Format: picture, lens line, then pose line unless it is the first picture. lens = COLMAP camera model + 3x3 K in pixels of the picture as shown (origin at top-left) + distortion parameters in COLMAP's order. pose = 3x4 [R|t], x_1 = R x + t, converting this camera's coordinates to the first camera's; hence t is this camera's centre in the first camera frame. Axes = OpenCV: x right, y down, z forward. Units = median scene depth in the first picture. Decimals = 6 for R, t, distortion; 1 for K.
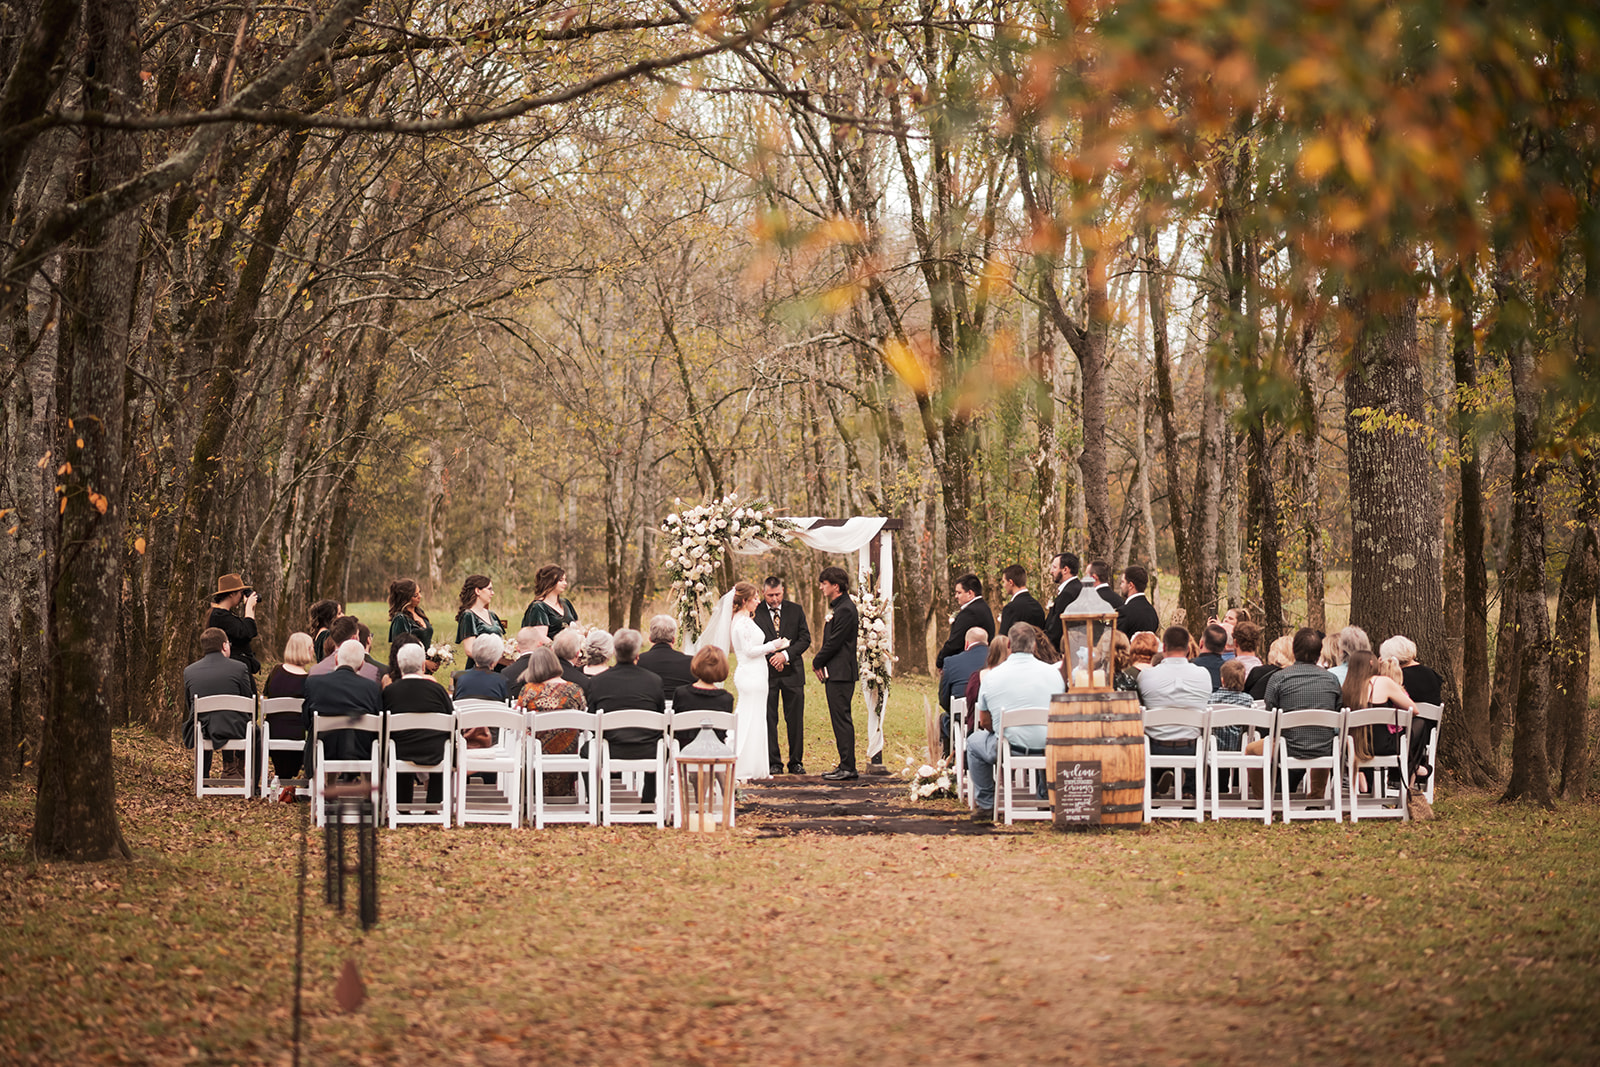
lens RADIAL K [[3729.4, 0, 800.0], [0, 3729.4, 533.5], [0, 0, 1]] dist [-0.005322, 0.285326]
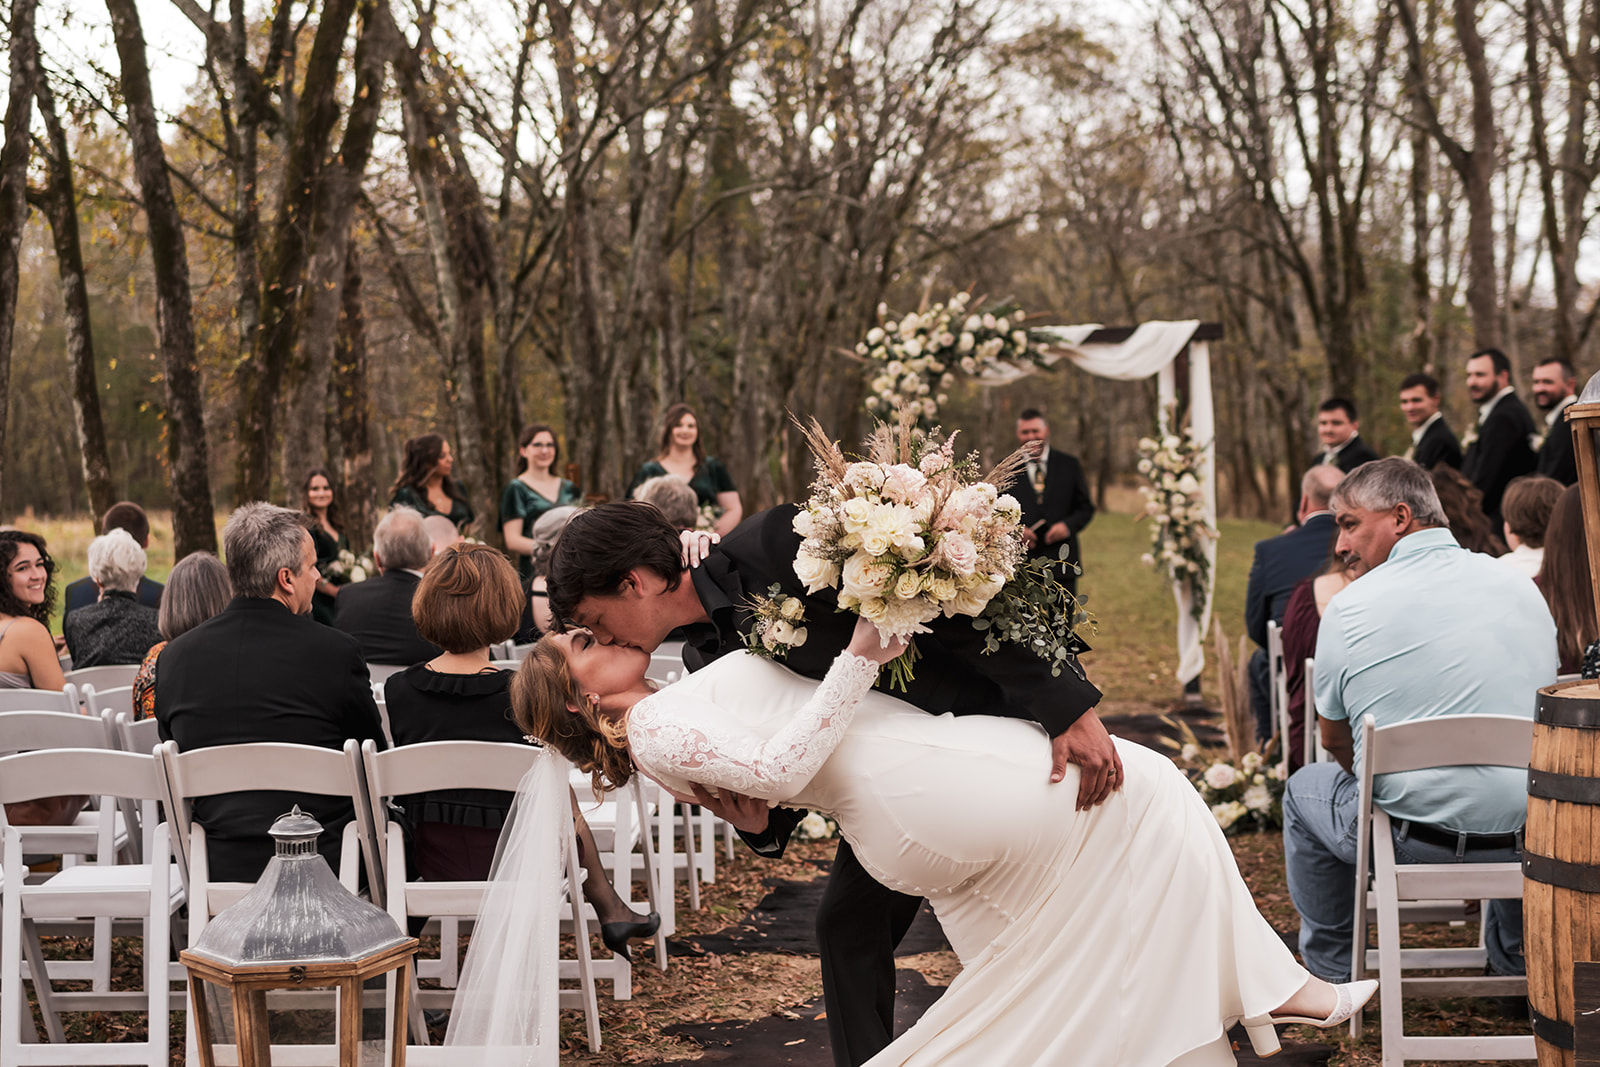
lens RADIAL K [[2289.7, 0, 853.8], [0, 2289.7, 533.1], [0, 0, 1]] dist [-0.020833, -0.005552]
pose [[0.984323, -0.025870, -0.174469, 0.033186], [0.032596, 0.998827, 0.035796, 0.016849], [0.173338, -0.040922, 0.984012, 0.593559]]
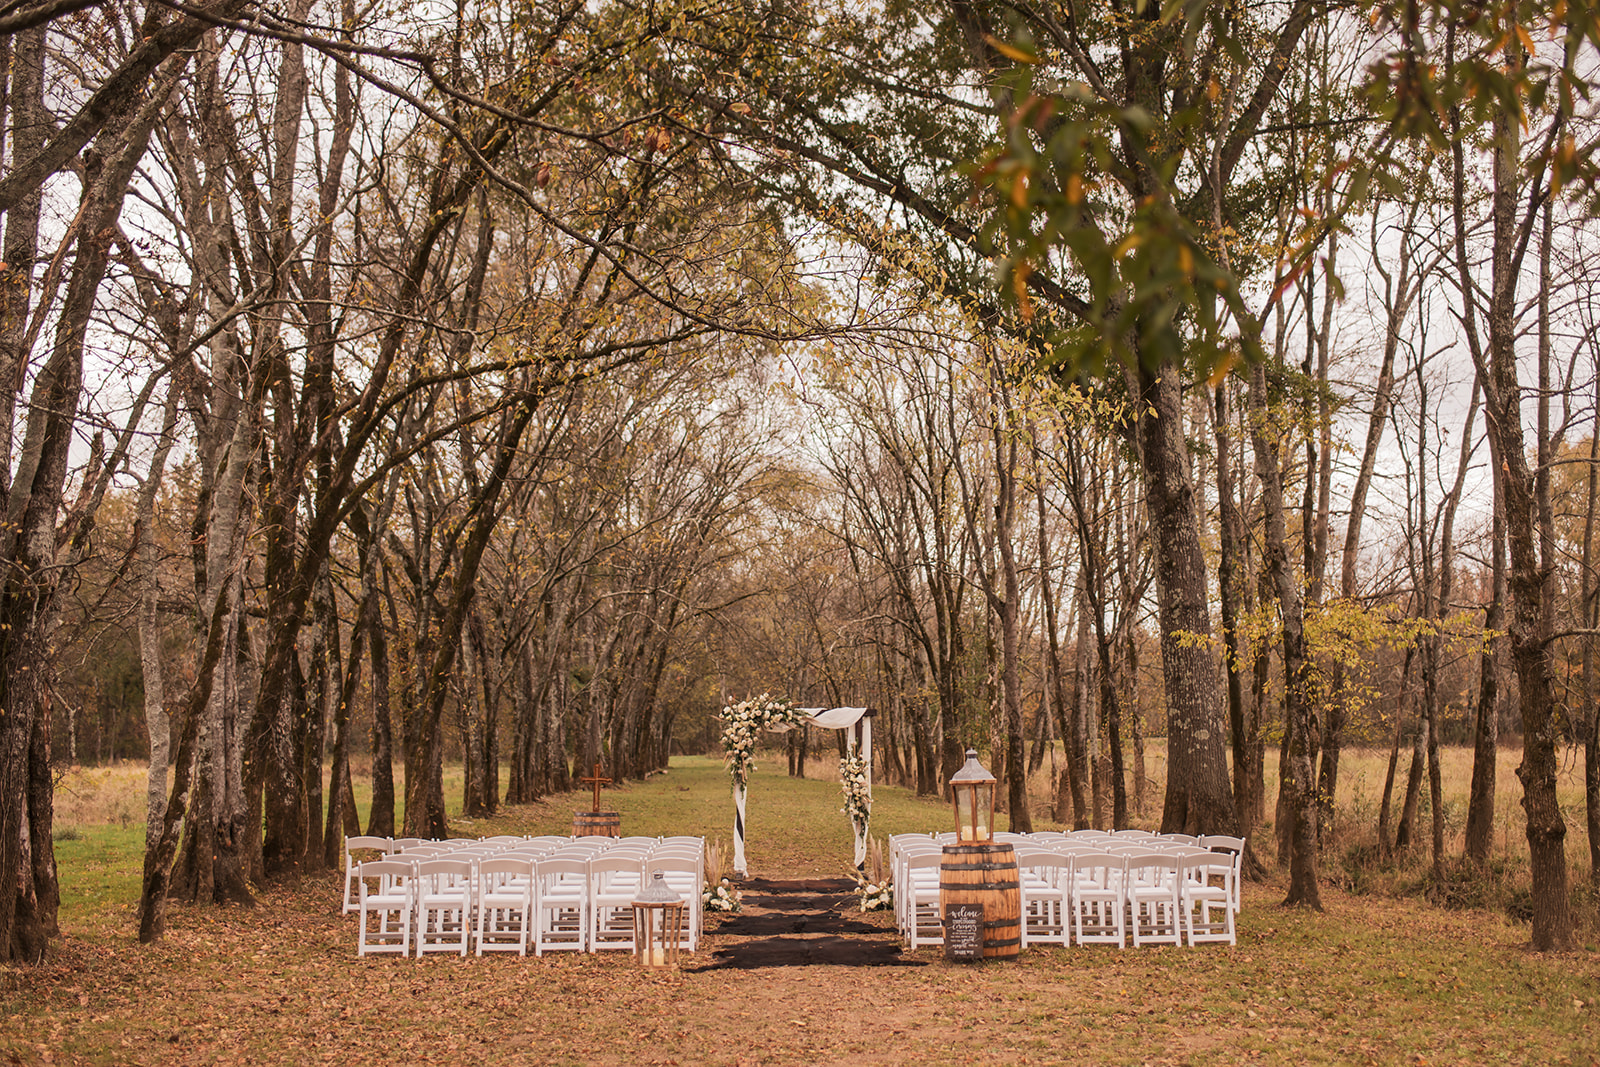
lens RADIAL K [[1617.0, 0, 847.5], [0, 1617.0, 533.3], [0, 0, 1]] dist [0.008549, -0.001336]
pose [[0.999343, -0.010780, -0.034616, 0.039878], [0.006676, 0.993160, -0.116569, 0.001827], [0.035636, 0.116261, 0.992579, 0.328446]]
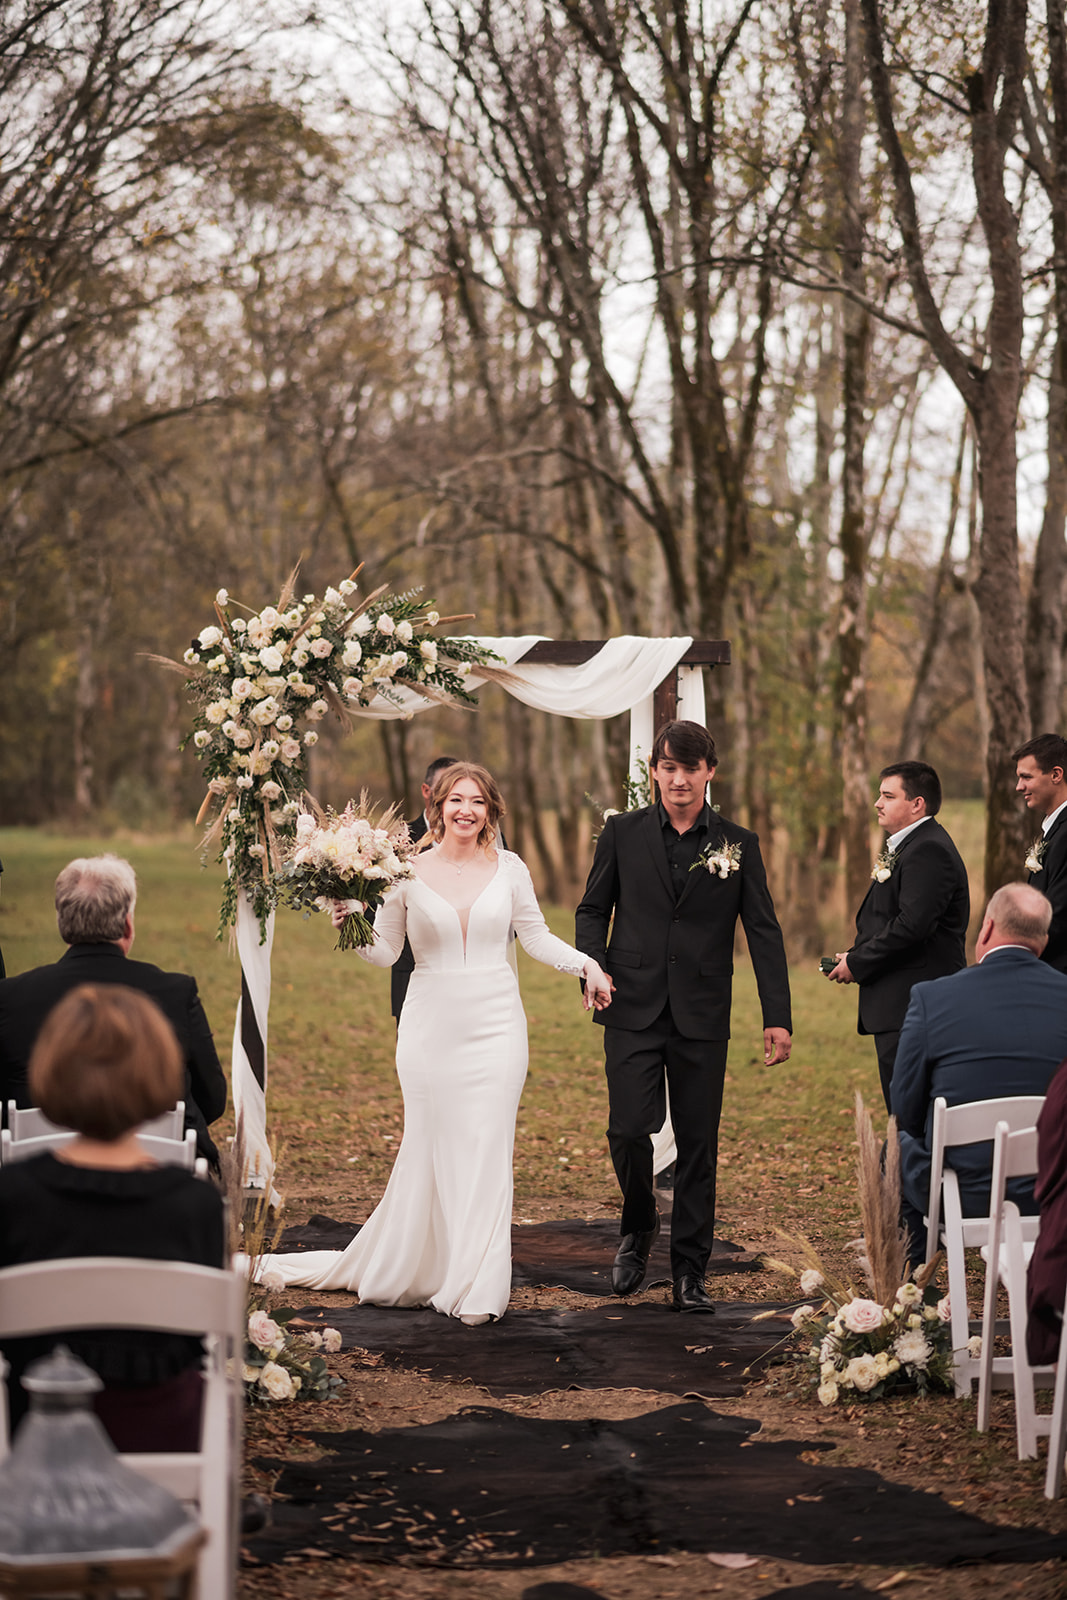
lens RADIAL K [[3729.4, 0, 533.5], [0, 3729.4, 800.0], [0, 0, 1]] dist [-0.005322, 0.285326]
pose [[0.999932, 0.004802, 0.010601, -0.000357], [-0.004909, 0.999938, 0.010032, 0.010887], [-0.010553, -0.010083, 0.999893, 0.557096]]
